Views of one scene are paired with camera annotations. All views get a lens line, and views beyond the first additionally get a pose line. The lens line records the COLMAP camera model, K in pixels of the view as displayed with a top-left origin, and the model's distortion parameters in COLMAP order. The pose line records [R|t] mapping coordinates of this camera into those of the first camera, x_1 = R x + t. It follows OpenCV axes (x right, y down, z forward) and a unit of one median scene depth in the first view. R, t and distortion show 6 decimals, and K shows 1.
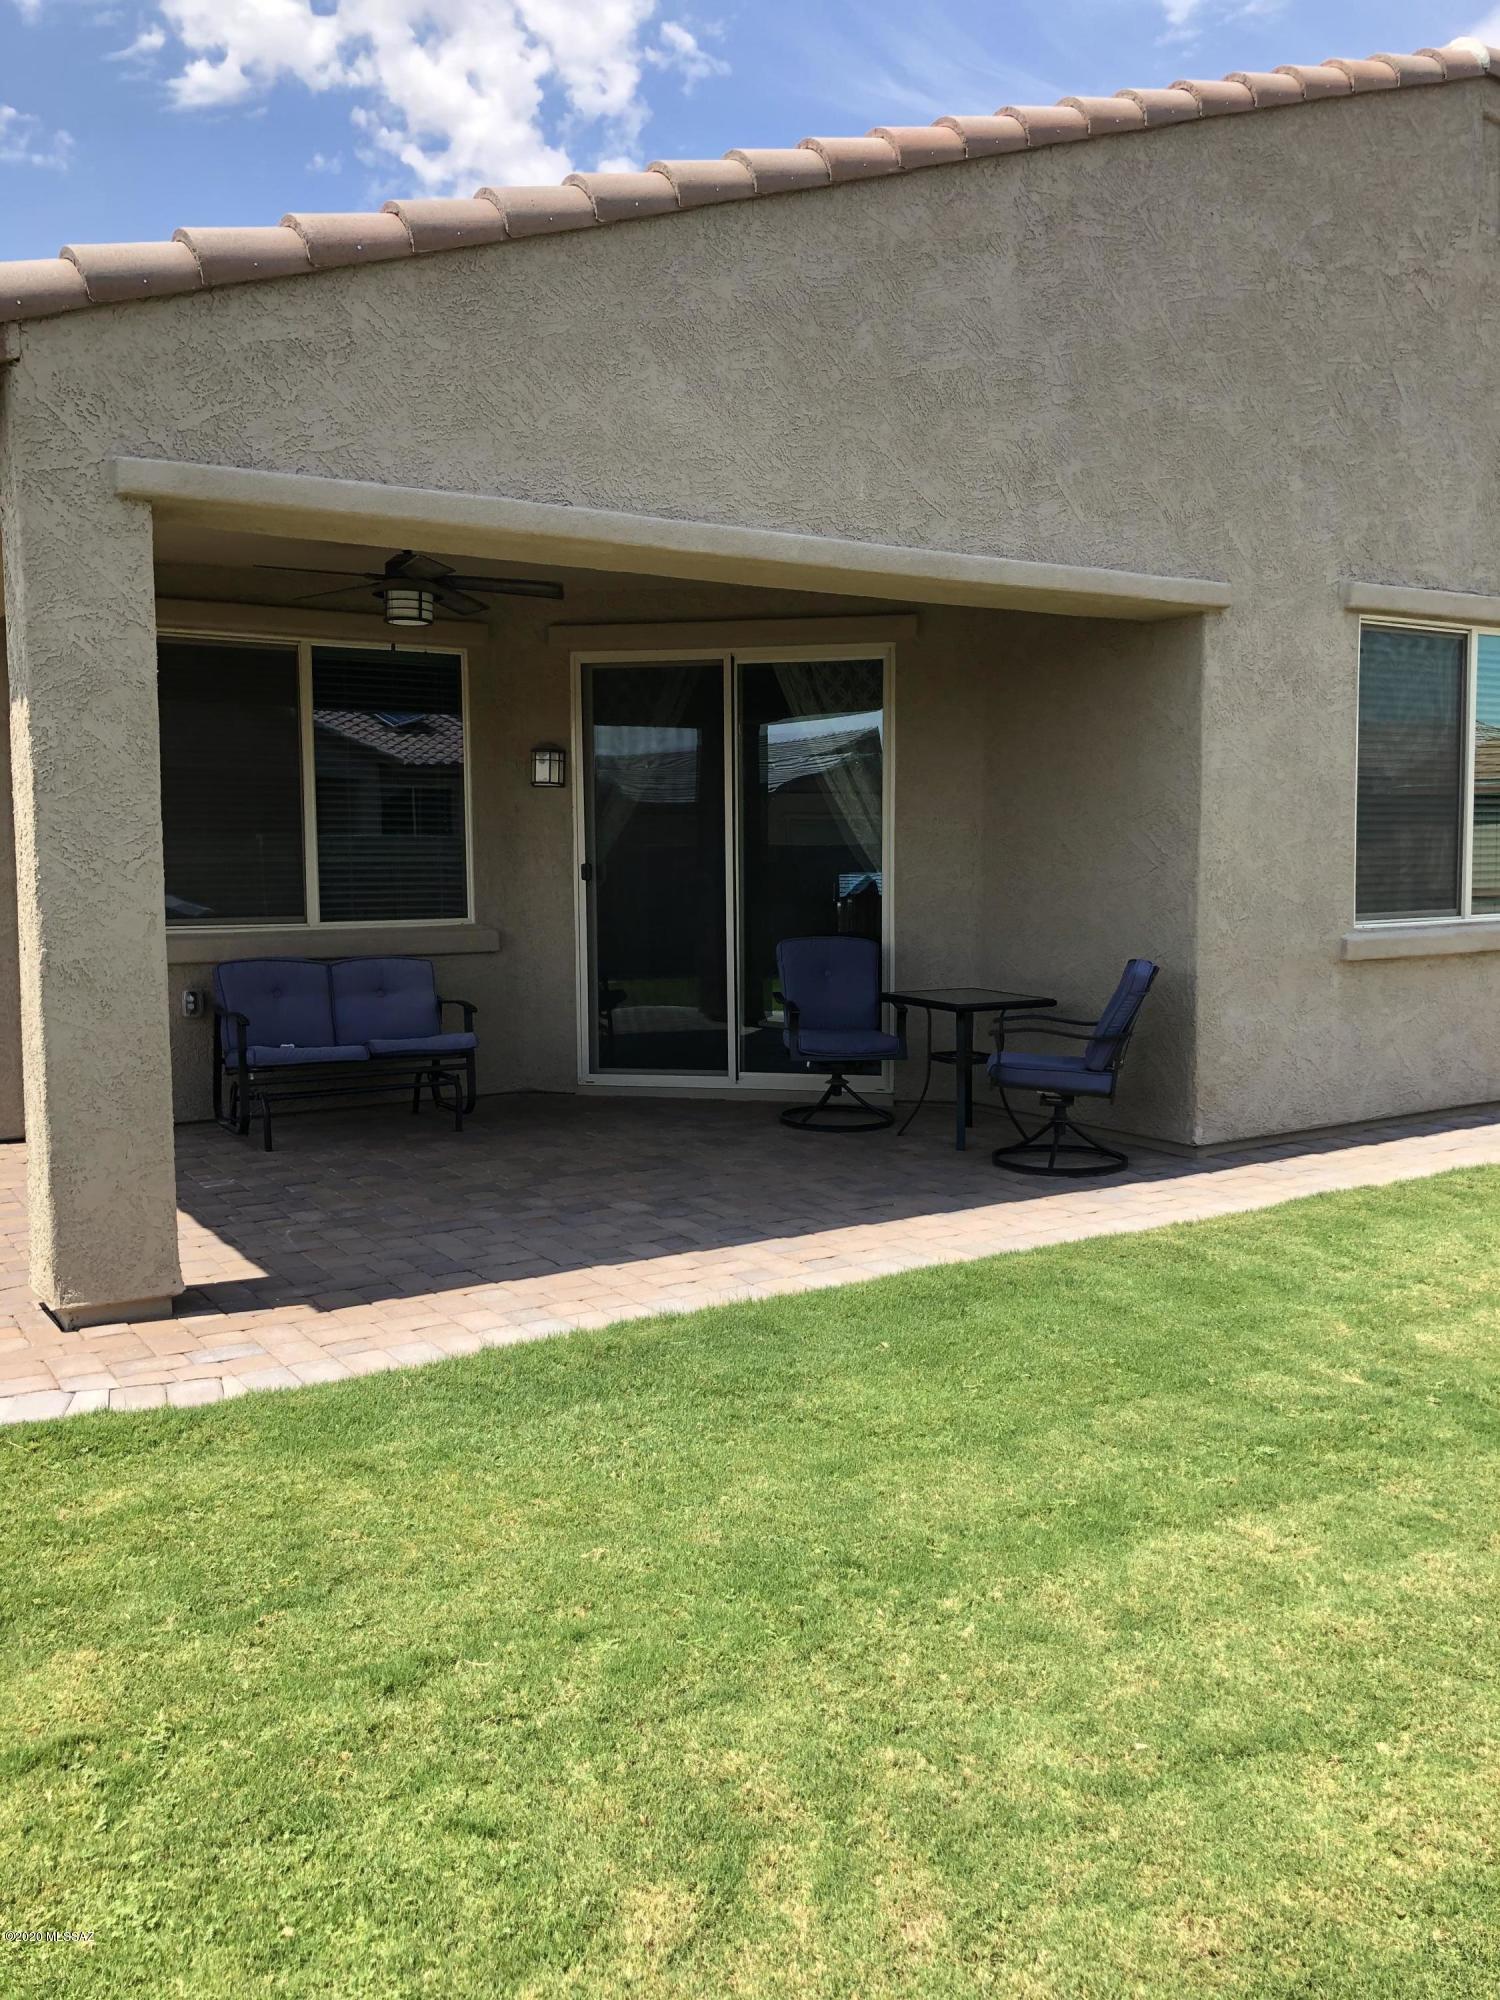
lens RADIAL K [[1644.8, 0, 750.0], [0, 1644.8, 1000.0], [0, 0, 1]] dist [0.007142, 0.008105]
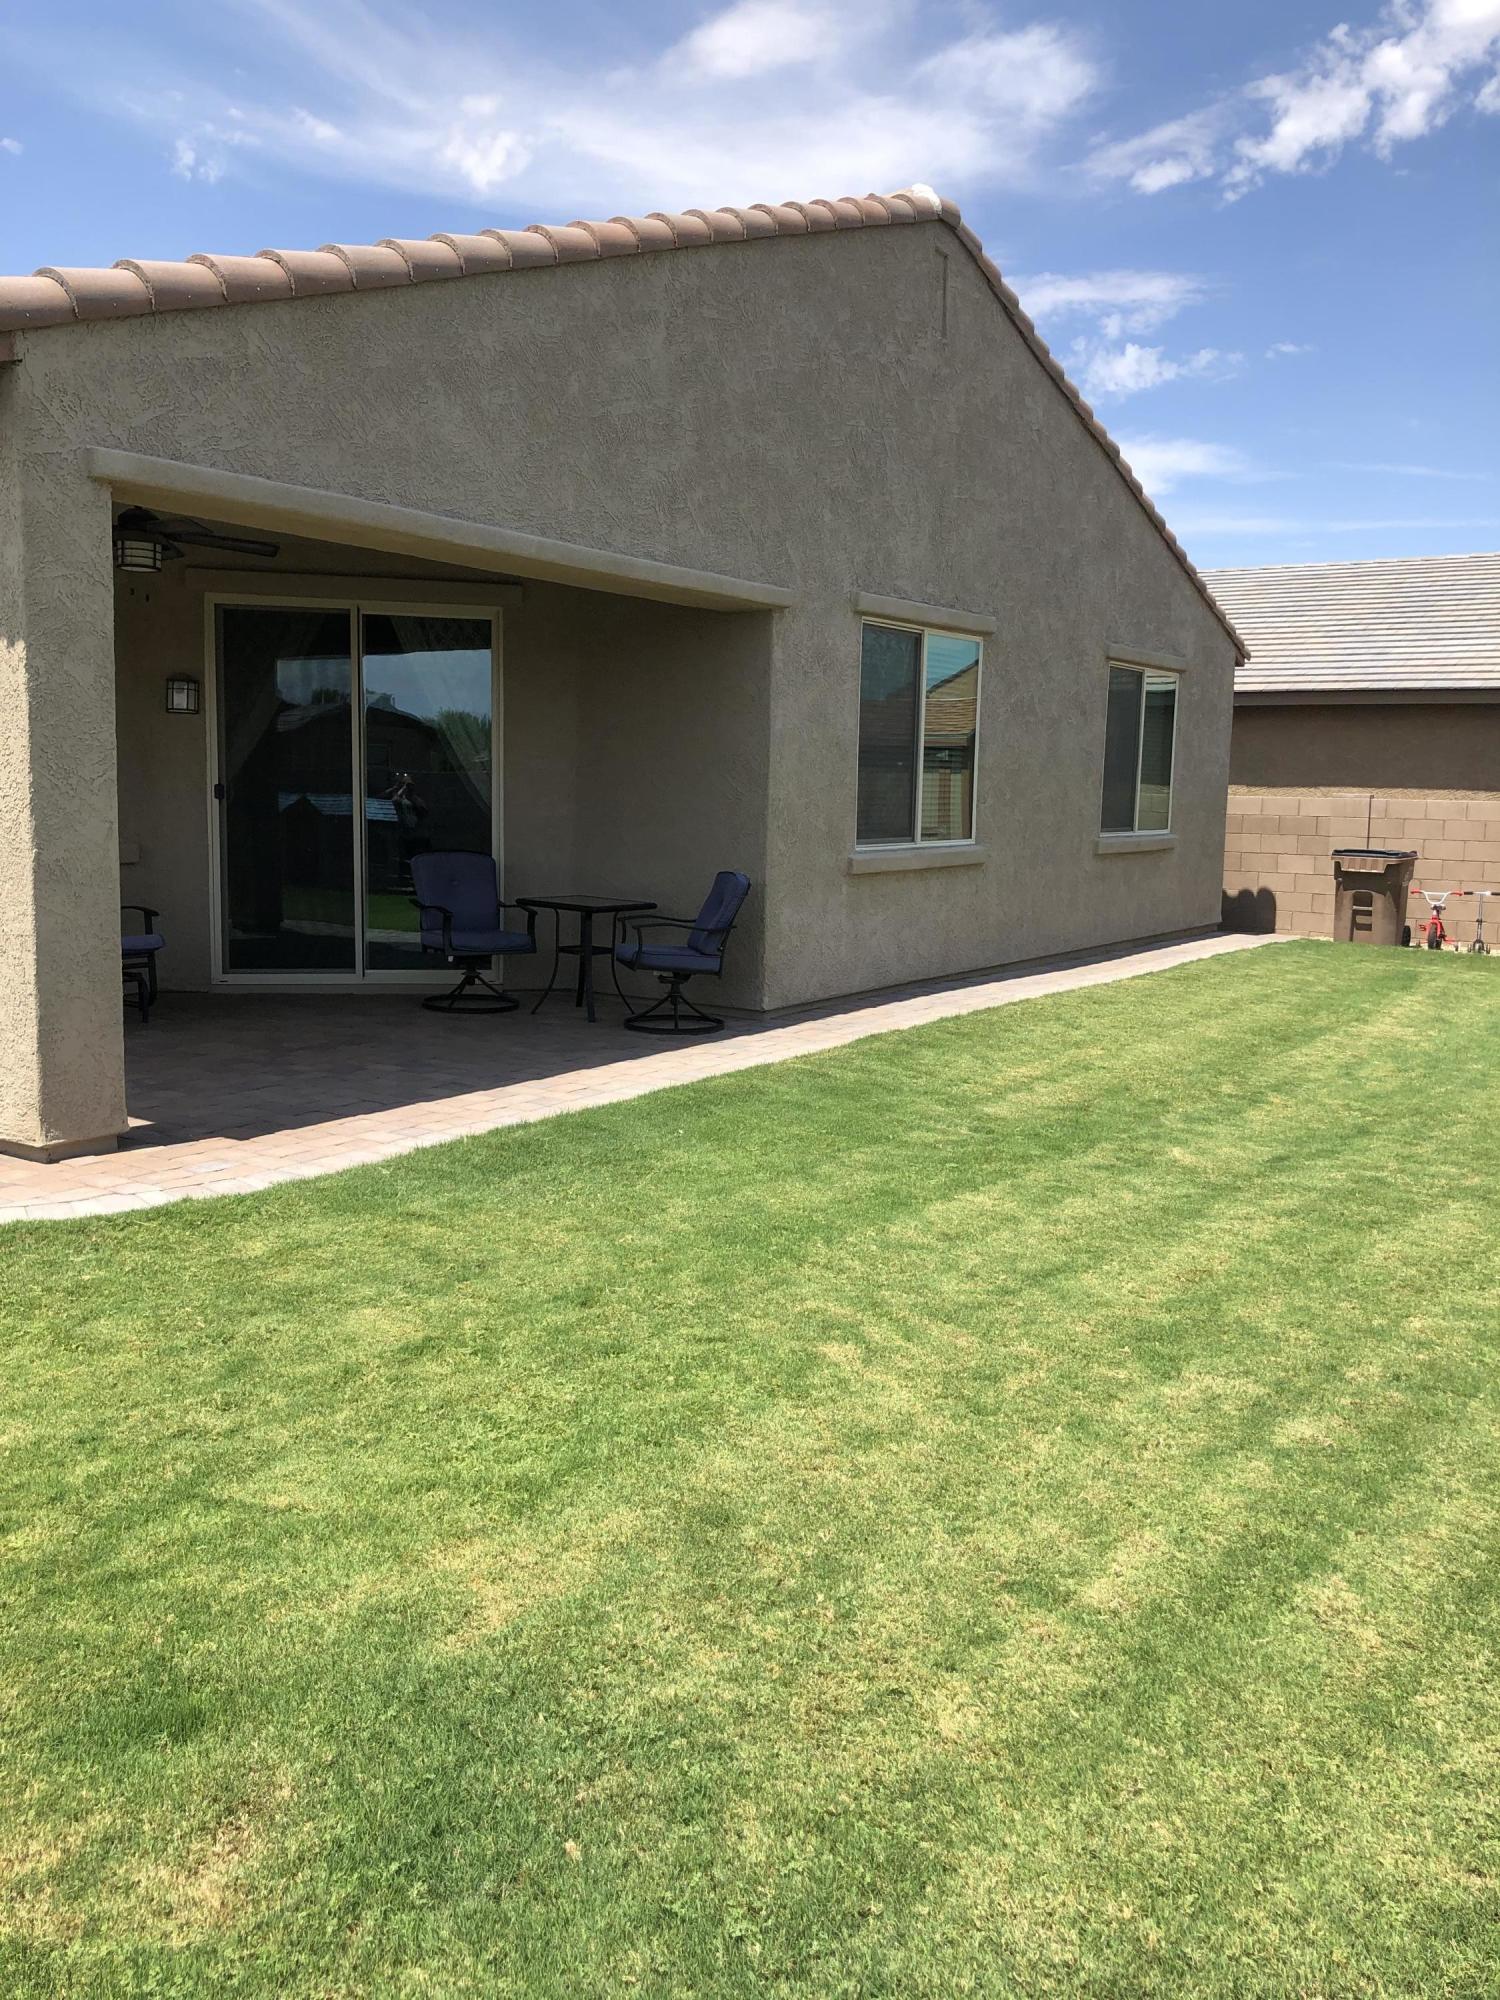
lens RADIAL K [[1623.5, 0, 742.4], [0, 1623.5, 1007.9], [0, 0, 1]] dist [0.039349, -0.077644]
pose [[0.915465, -0.028626, 0.401377, -0.322523], [0.009051, 0.998679, 0.050581, 0.021955], [-0.402295, -0.042672, 0.914515, -0.234553]]
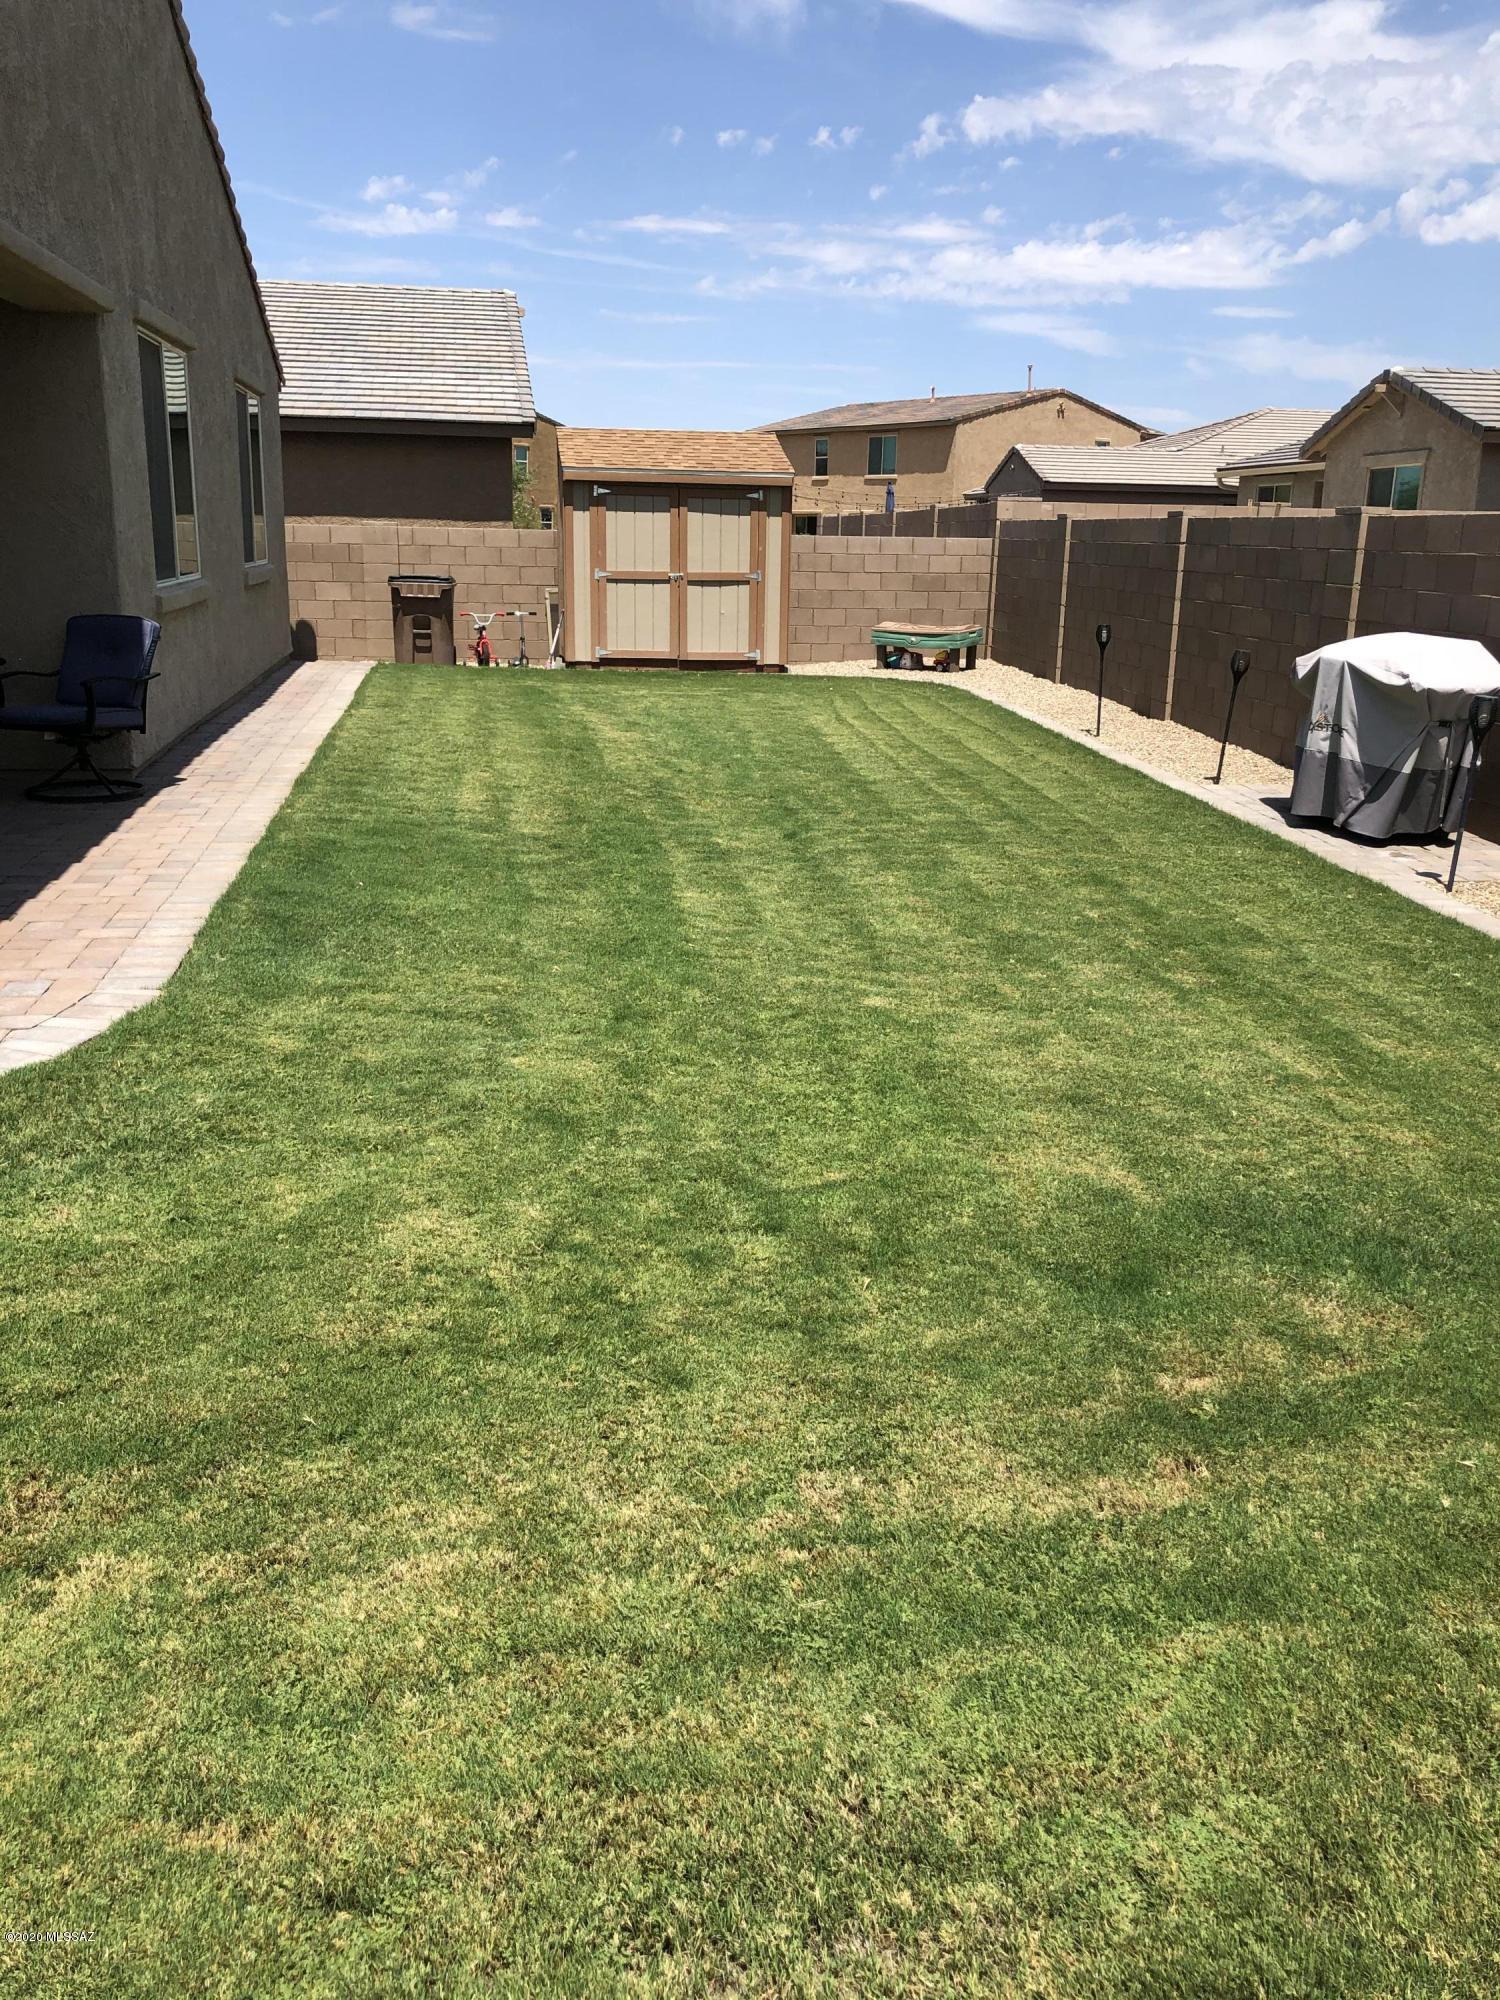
lens RADIAL K [[1623.5, 0, 742.4], [0, 1623.5, 1007.9], [0, 0, 1]] dist [0.039349, -0.077644]
pose [[0.406786, -0.243088, 0.880587, -0.783725], [0.064200, 0.969169, 0.237884, -0.000787], [-0.911265, -0.040234, 0.409851, 0.086154]]
